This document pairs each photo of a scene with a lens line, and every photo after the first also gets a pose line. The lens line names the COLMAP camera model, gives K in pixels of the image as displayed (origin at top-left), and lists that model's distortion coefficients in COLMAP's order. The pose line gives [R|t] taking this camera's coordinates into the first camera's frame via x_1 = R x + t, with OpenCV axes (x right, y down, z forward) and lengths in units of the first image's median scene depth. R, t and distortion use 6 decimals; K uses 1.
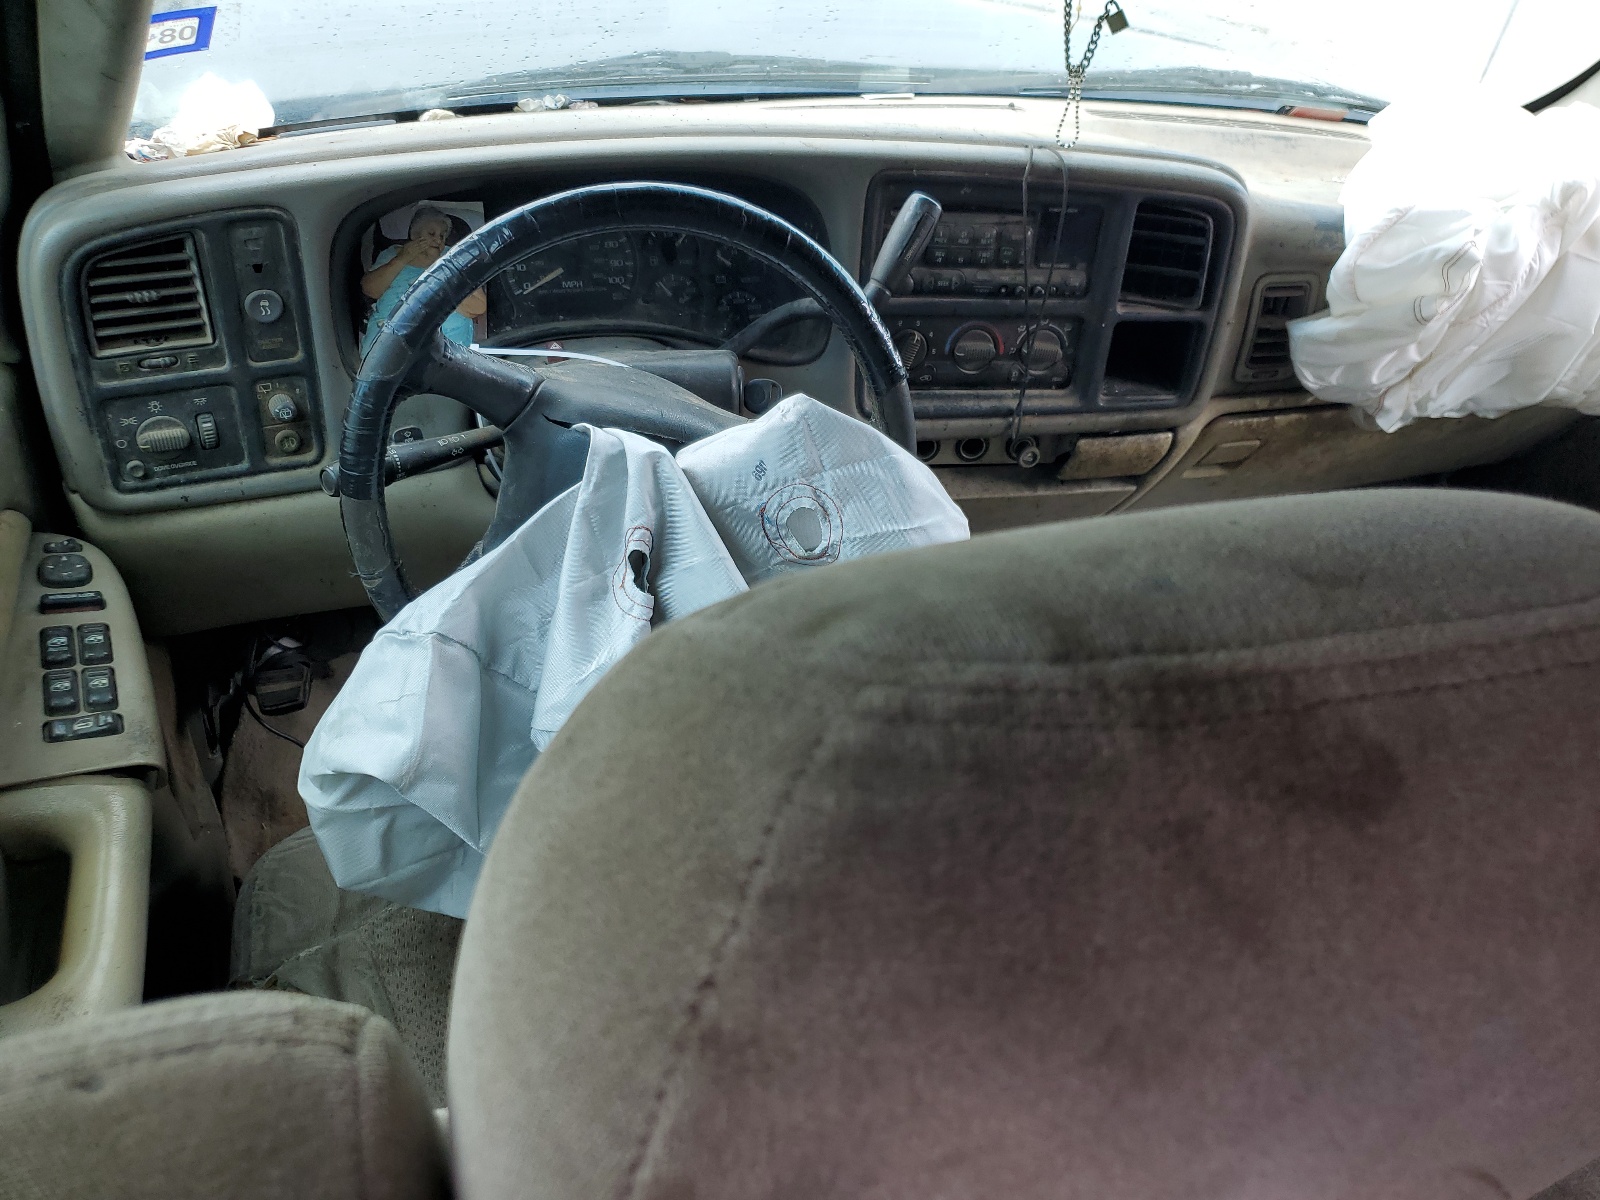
lens RADIAL K [[1257.9, 0, 800.0], [0, 1257.9, 600.0], [0, 0, 1]] dist [-0.009067, -0.003594]
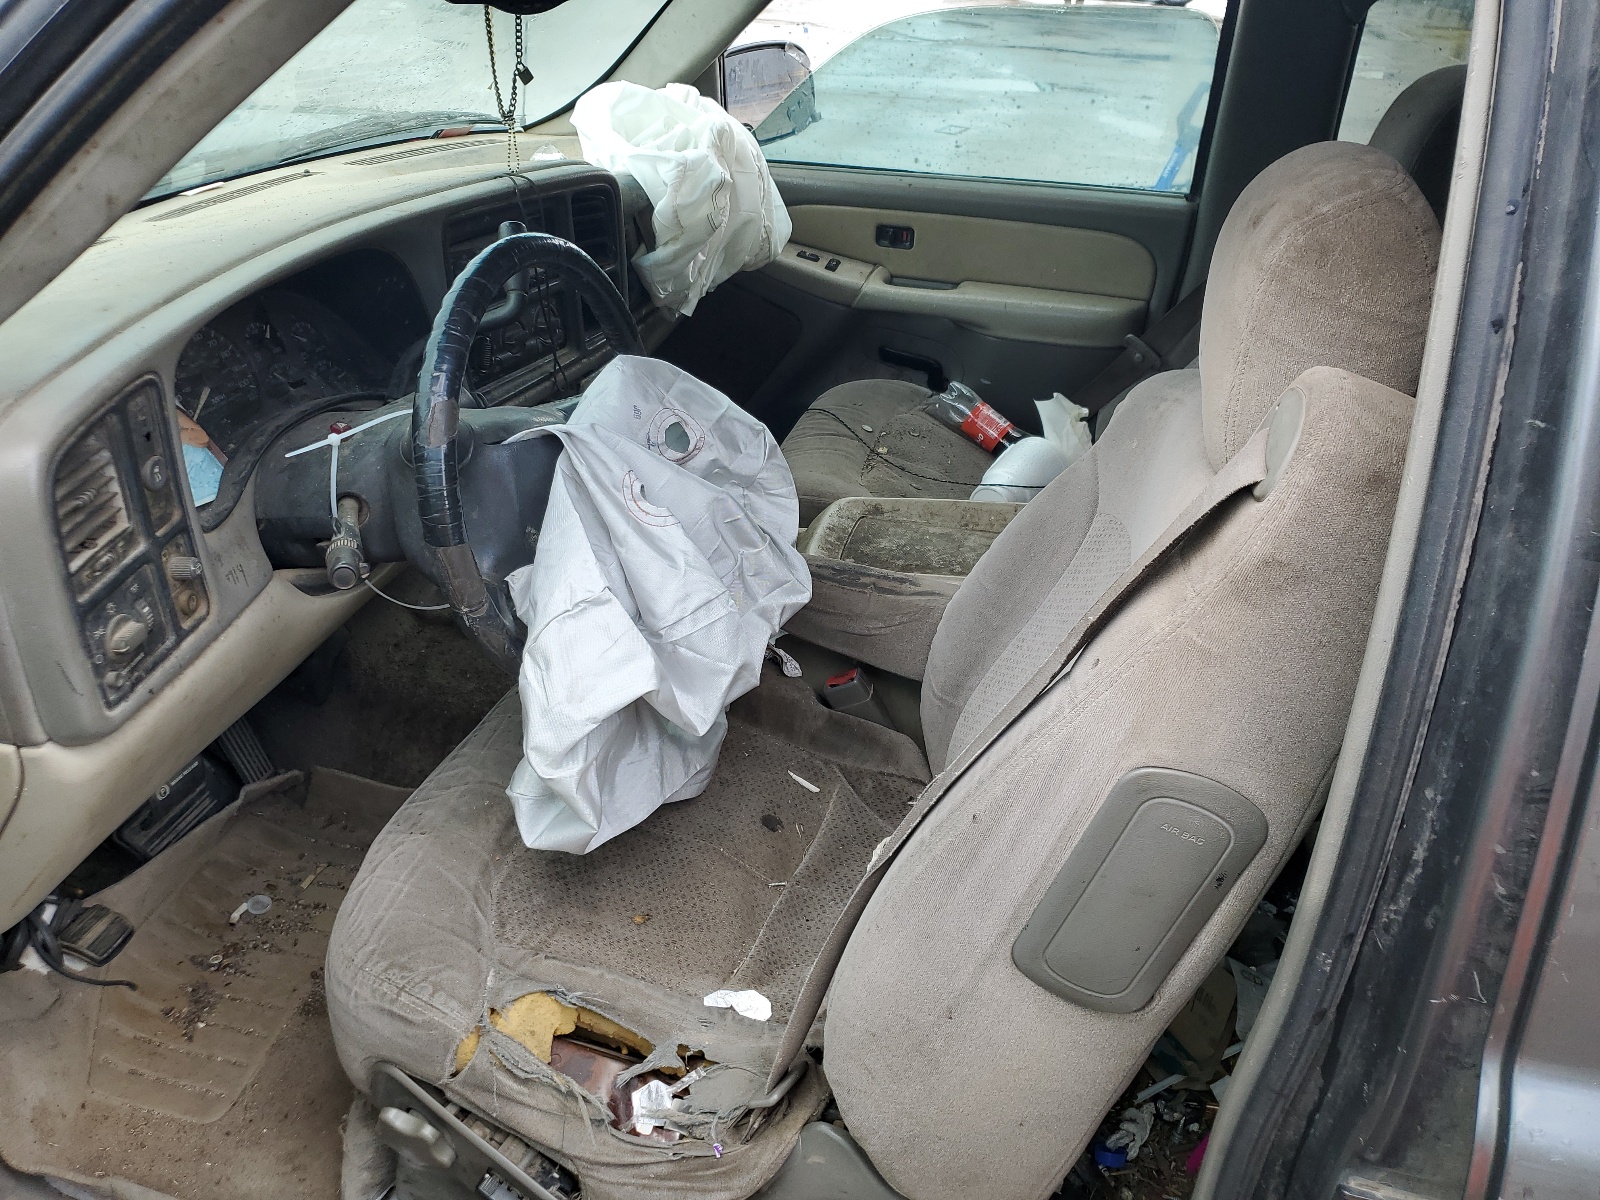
lens RADIAL K [[1257.9, 0, 800.0], [0, 1257.9, 600.0], [0, 0, 1]] dist [-0.009067, -0.003594]
pose [[0.547075, -0.455872, 0.702061, -0.810794], [0.473050, 0.860303, 0.190004, -0.083382], [-0.690603, 0.228164, 0.686301, -0.025528]]
